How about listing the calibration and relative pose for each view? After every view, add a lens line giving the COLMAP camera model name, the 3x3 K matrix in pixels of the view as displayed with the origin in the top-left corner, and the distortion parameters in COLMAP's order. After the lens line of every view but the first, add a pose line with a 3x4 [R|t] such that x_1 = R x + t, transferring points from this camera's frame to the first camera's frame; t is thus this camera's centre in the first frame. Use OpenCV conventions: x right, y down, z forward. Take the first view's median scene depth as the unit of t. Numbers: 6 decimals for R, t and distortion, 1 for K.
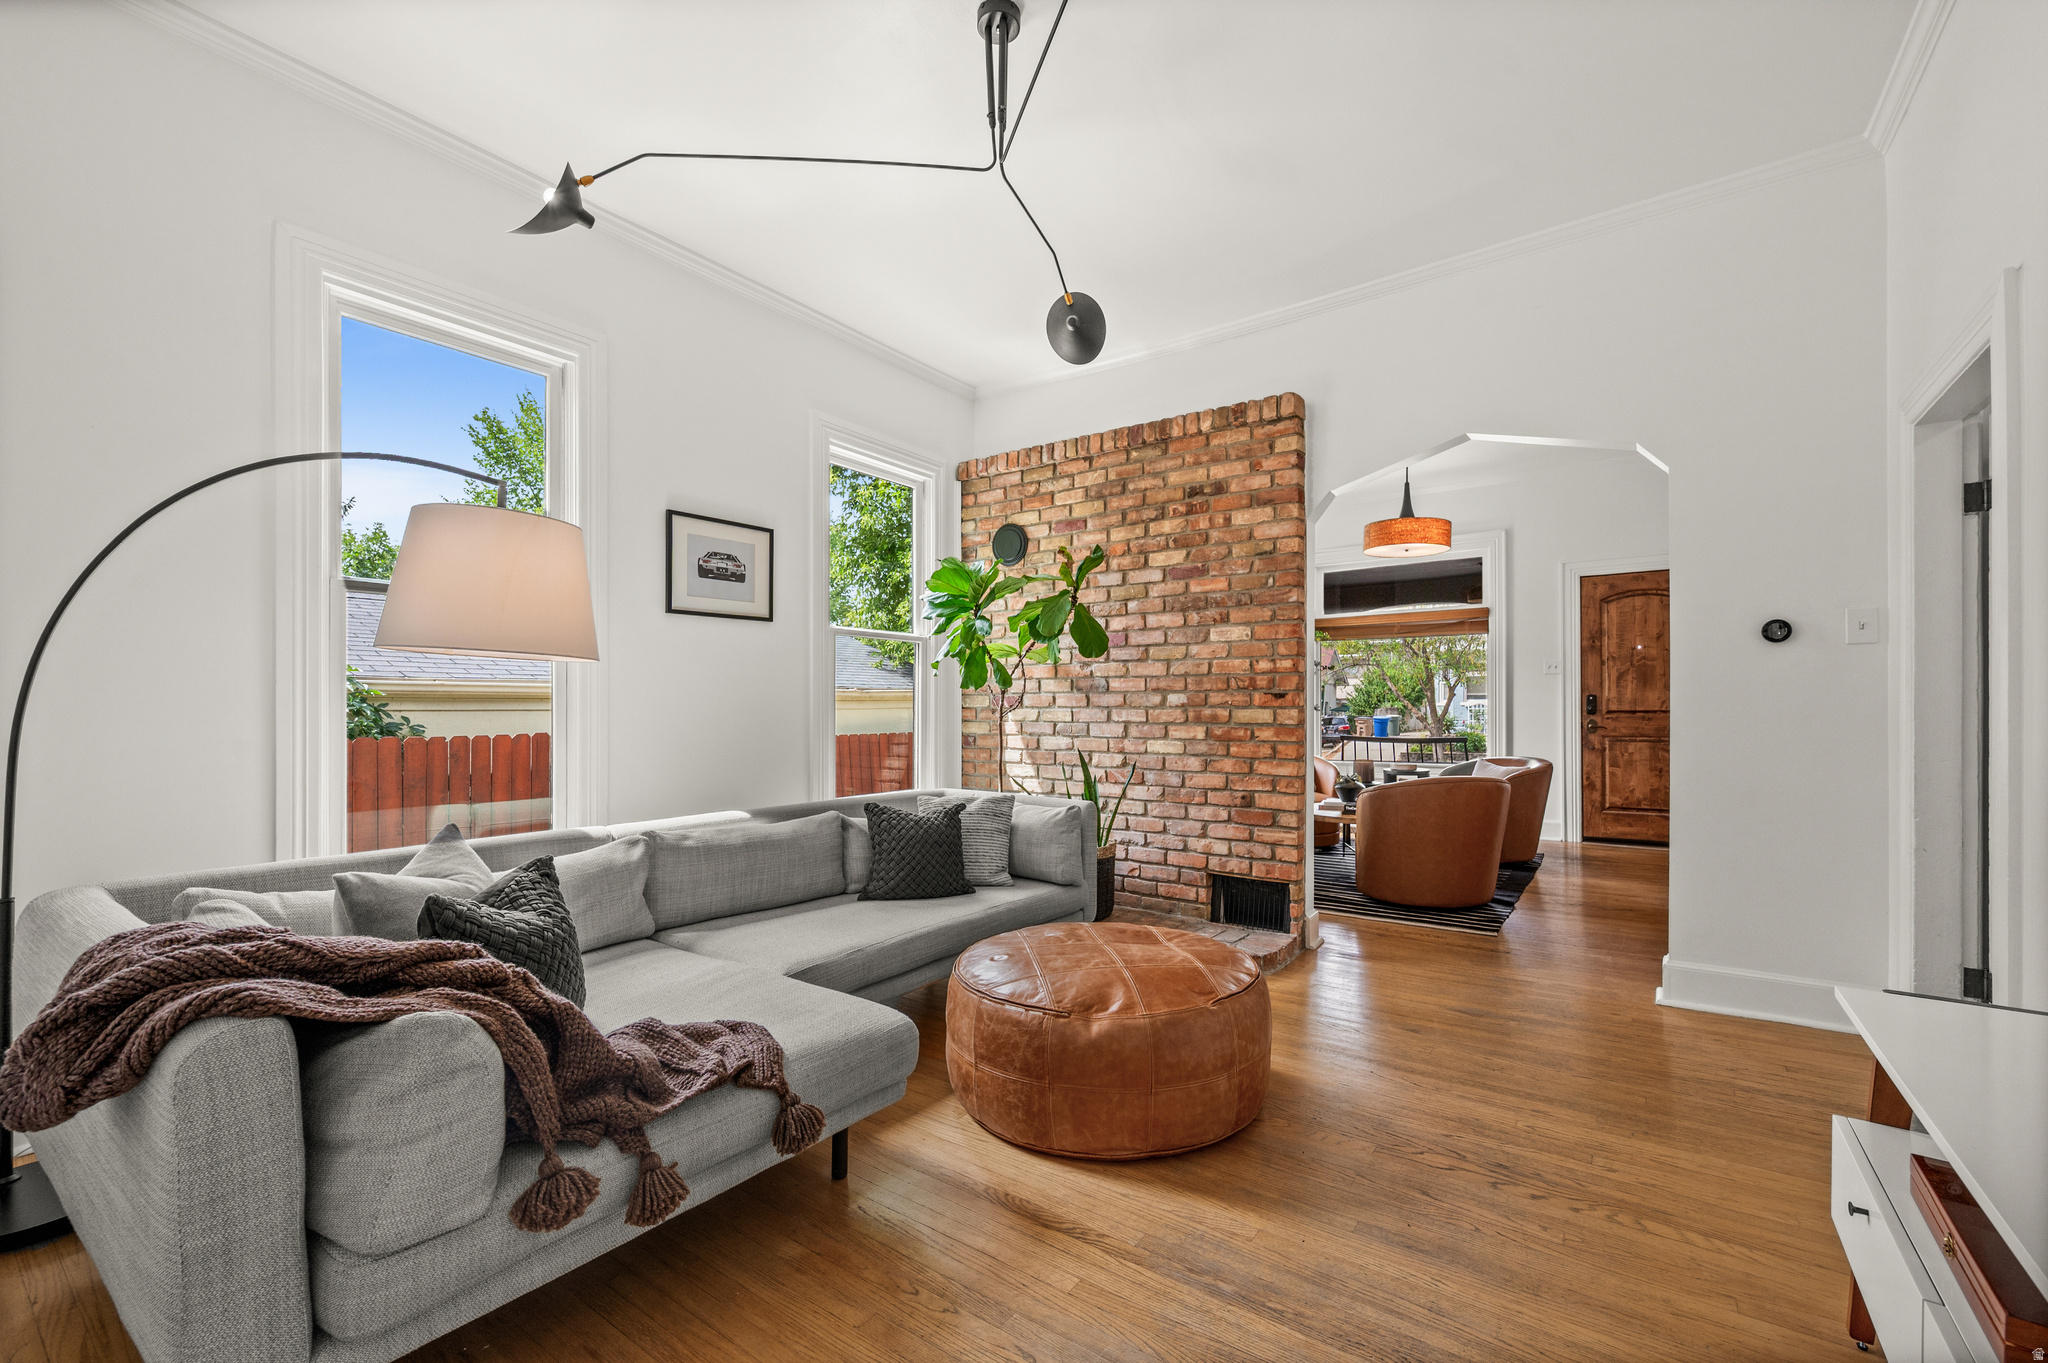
lens RADIAL K [[866.6, 0, 1028.9], [0, 866.6, 701.9], [0, 0, 1]] dist [0.003998, 0.000332]
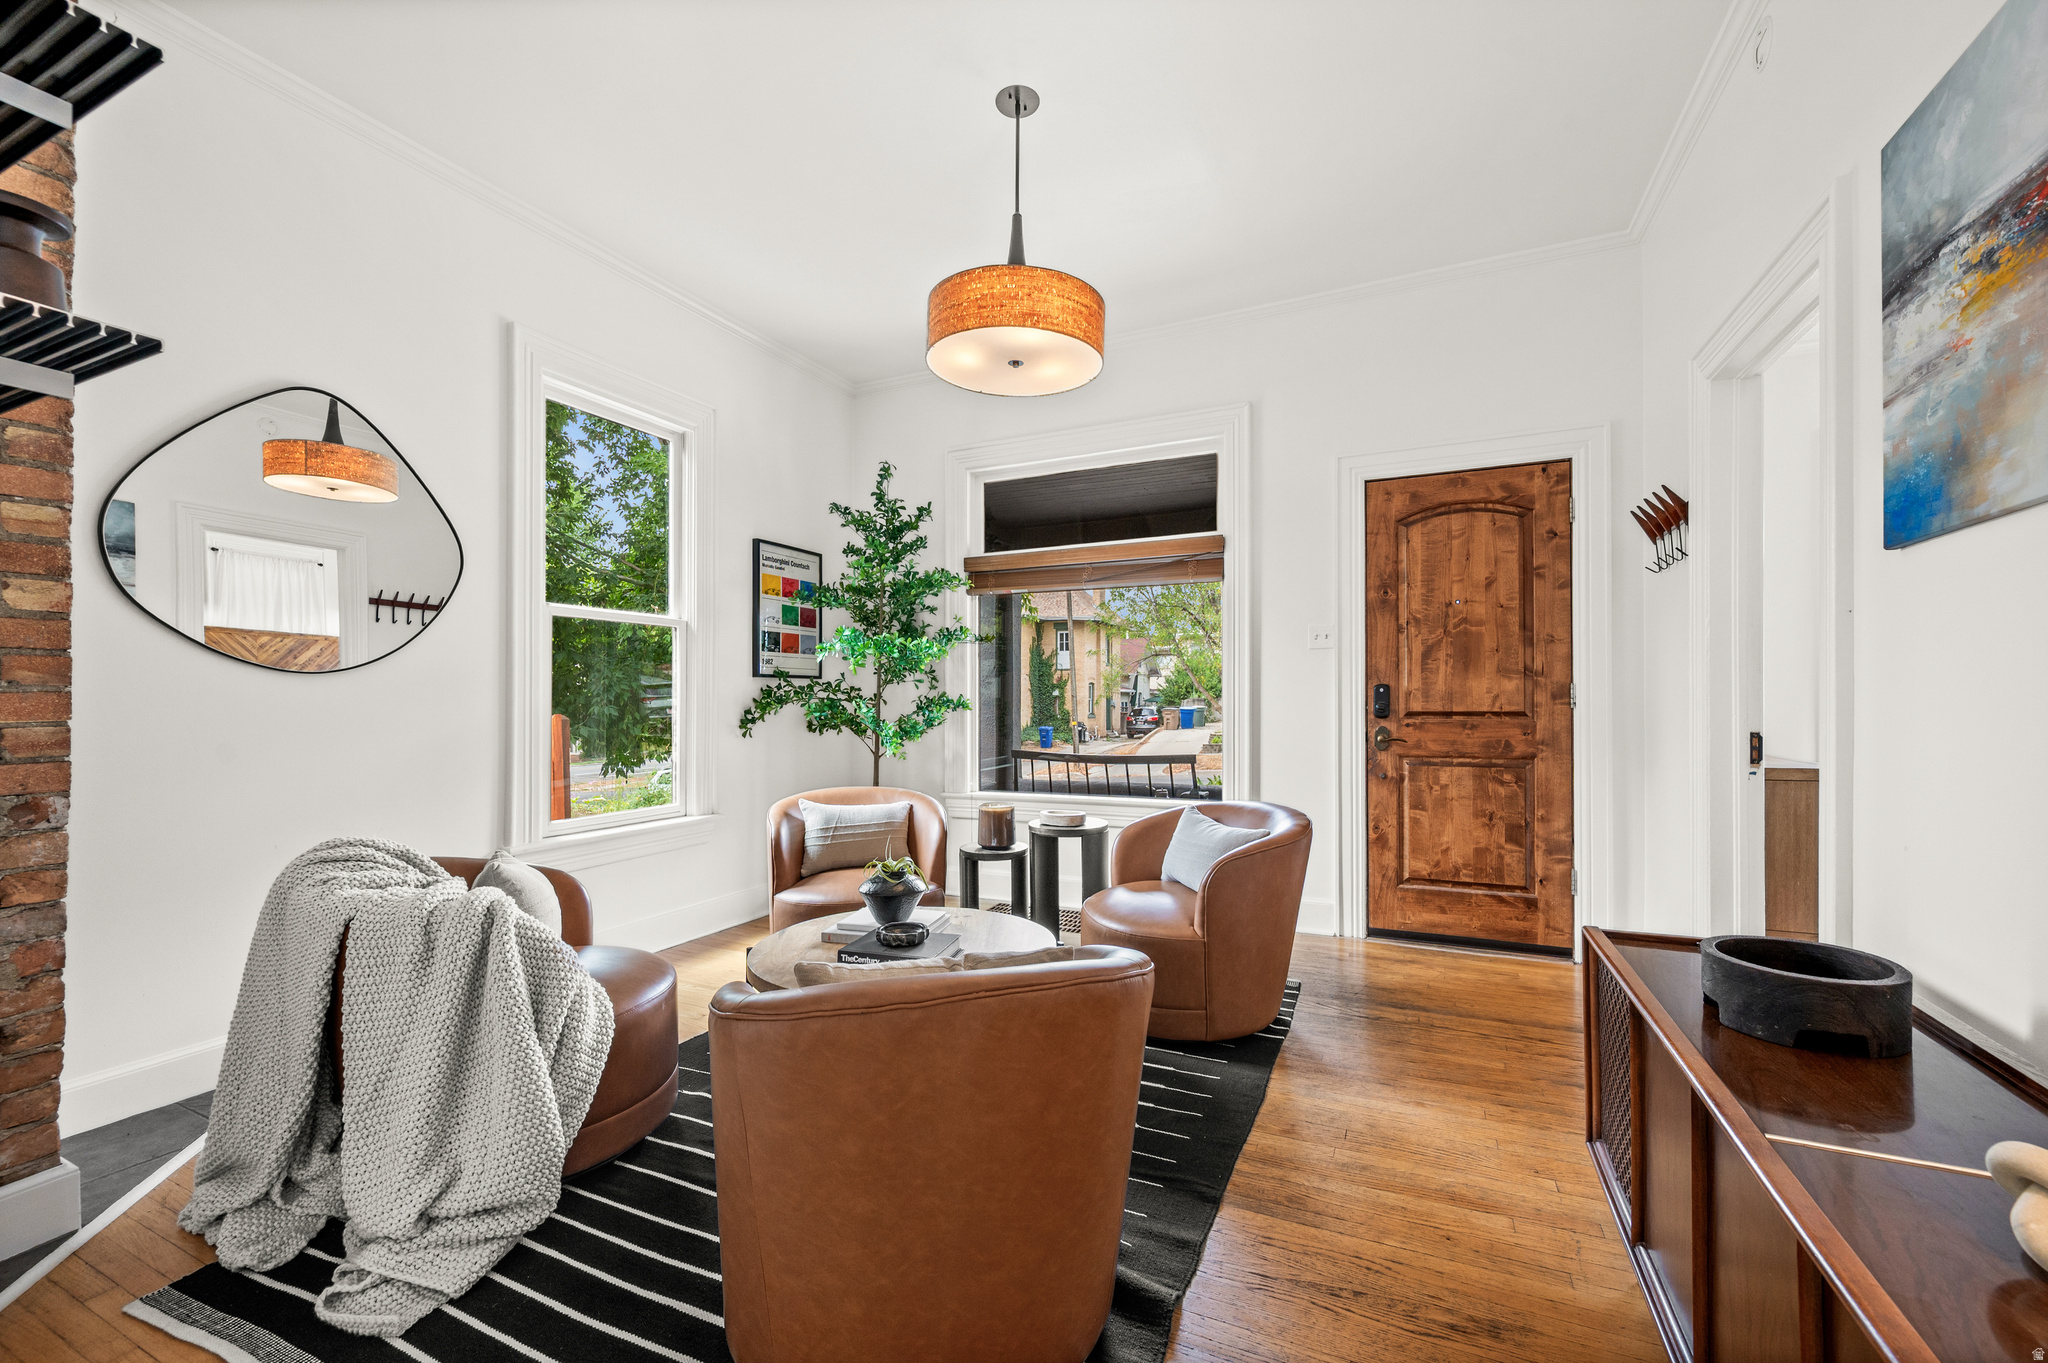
lens RADIAL K [[821.1, 0, 1027.8], [0, 821.1, 698.0], [0, 0, 1]] dist [0.000536, -0.000445]
pose [[0.985615, -0.002266, 0.168991, 0.322227], [0.001122, 0.999976, 0.006868, -0.003196], [-0.169002, -0.006579, 0.985594, 0.499482]]
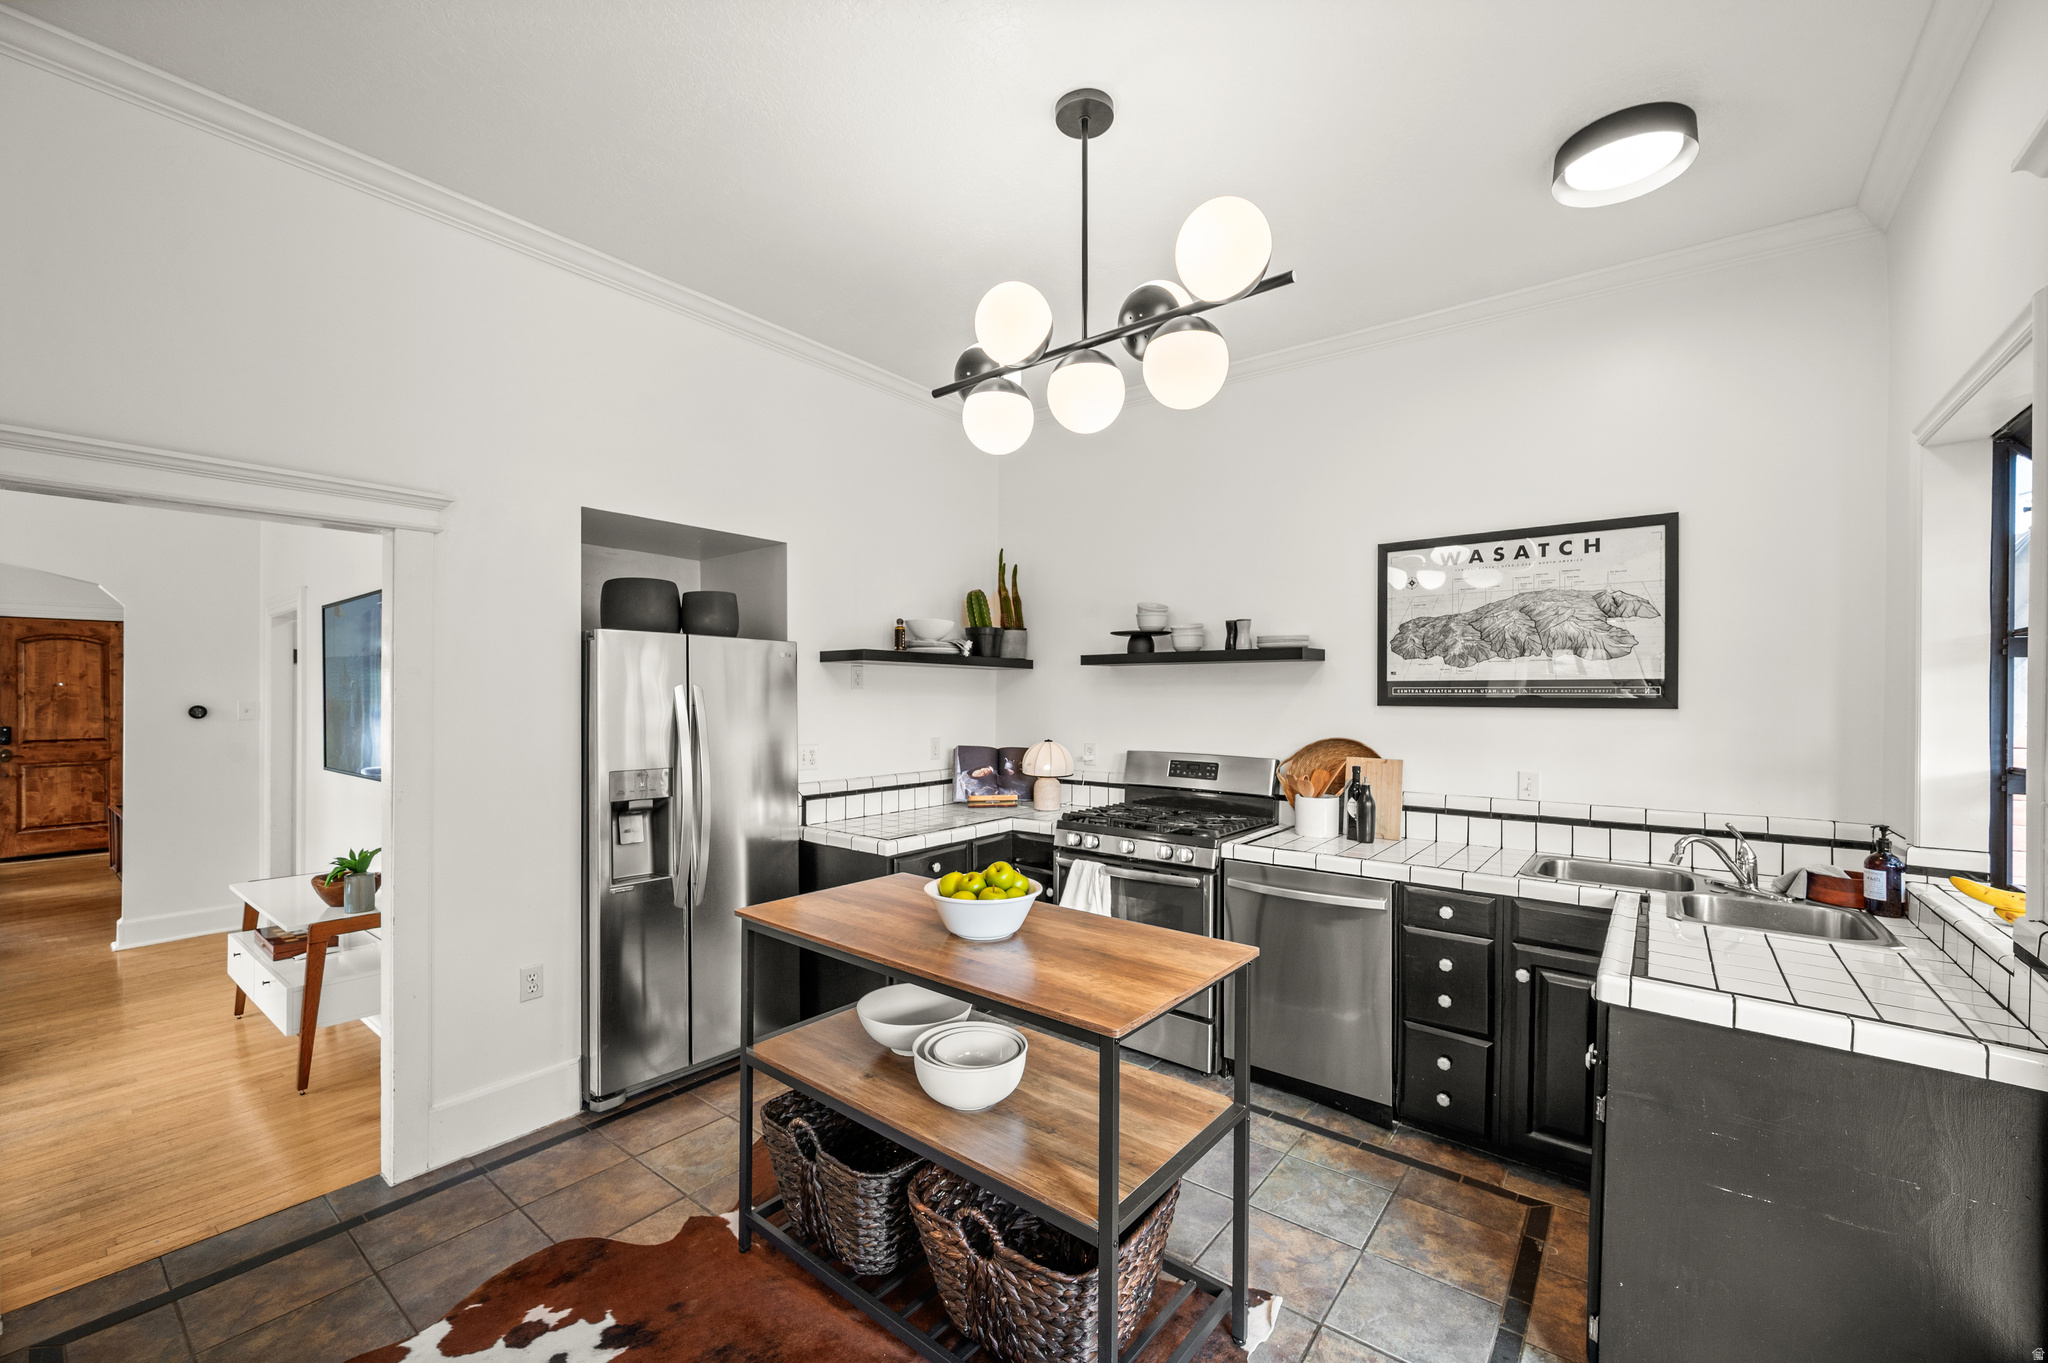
lens RADIAL K [[821.1, 0, 1032.6], [0, 821.1, 693.1], [0, 0, 1]] dist [0.000536, -0.000445]
pose [[0.053241, 0.001021, 0.998581, -0.306838], [-0.005889, 0.999982, -0.000709, -0.056941], [-0.998564, -0.005842, 0.053246, -0.334525]]
